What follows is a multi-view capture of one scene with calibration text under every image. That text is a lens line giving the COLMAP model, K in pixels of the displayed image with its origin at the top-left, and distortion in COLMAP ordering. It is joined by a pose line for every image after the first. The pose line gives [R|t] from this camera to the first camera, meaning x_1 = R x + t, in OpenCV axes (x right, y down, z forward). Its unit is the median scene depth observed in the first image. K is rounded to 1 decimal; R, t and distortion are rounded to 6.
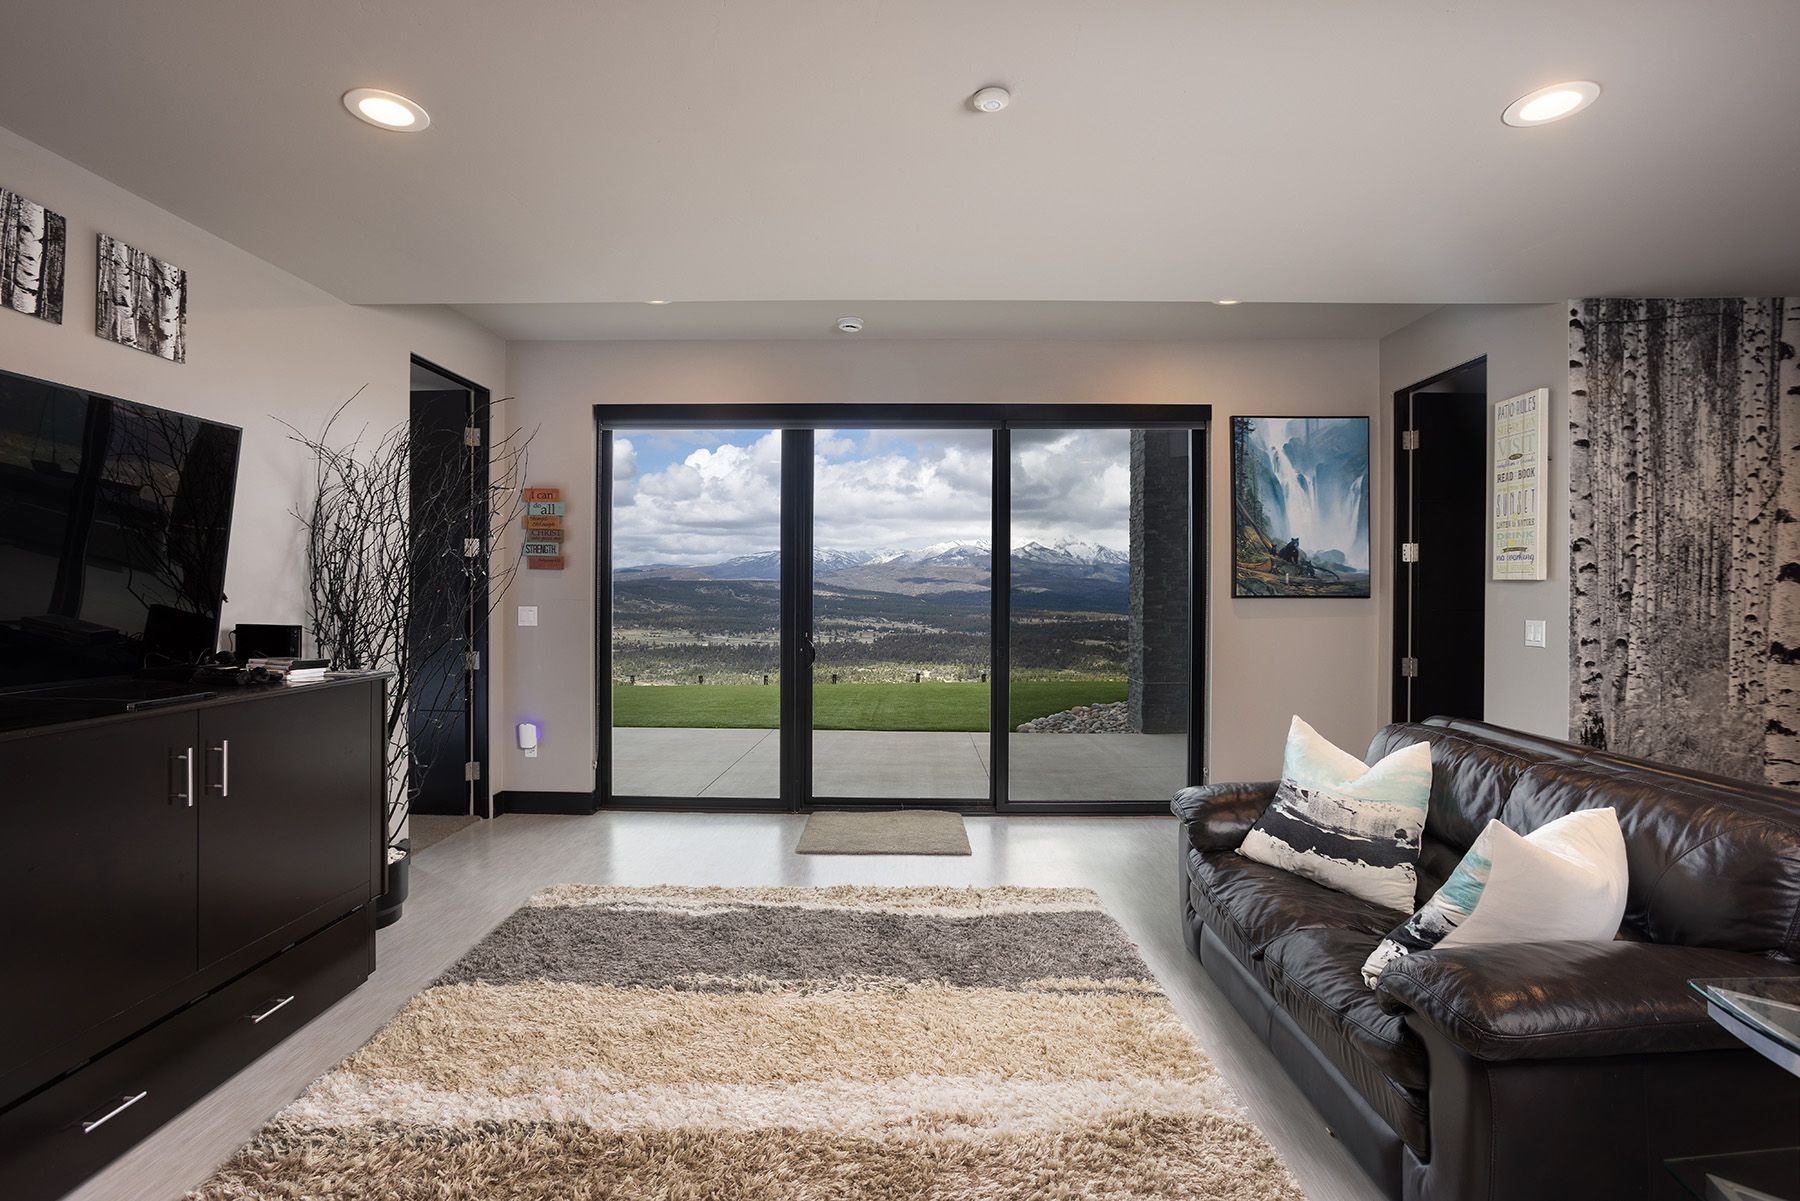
lens RADIAL K [[875.5, 0, 900.0], [0, 875.5, 600.5], [0, 0, 1]] dist [-0.061749, 0.033929]
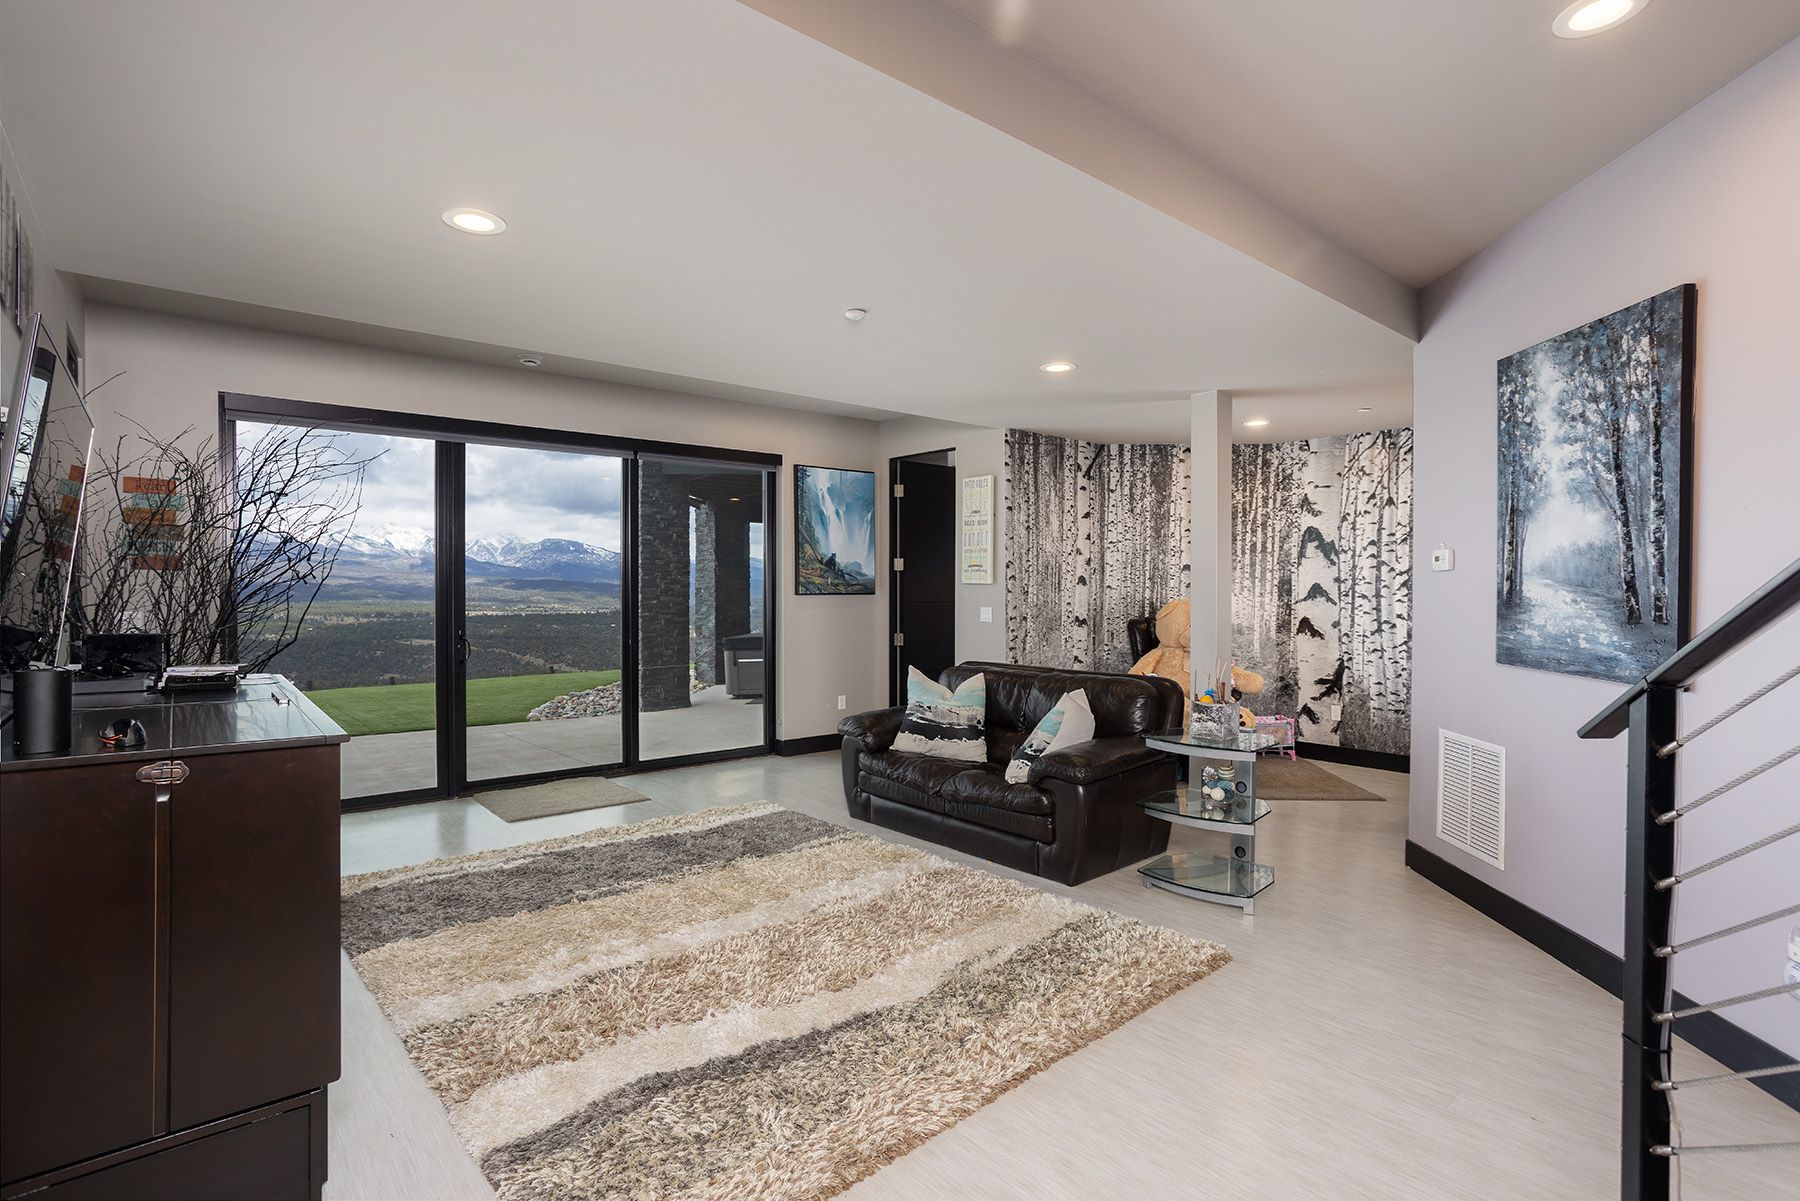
lens RADIAL K [[875.5, 0, 900.0], [0, 875.5, 600.5], [0, 0, 1]] dist [-0.061749, 0.033929]
pose [[0.750604, -0.012660, 0.660631, -0.572509], [0.007694, 0.999916, 0.010419, -0.010059], [-0.660708, -0.002737, 0.750638, -0.225427]]
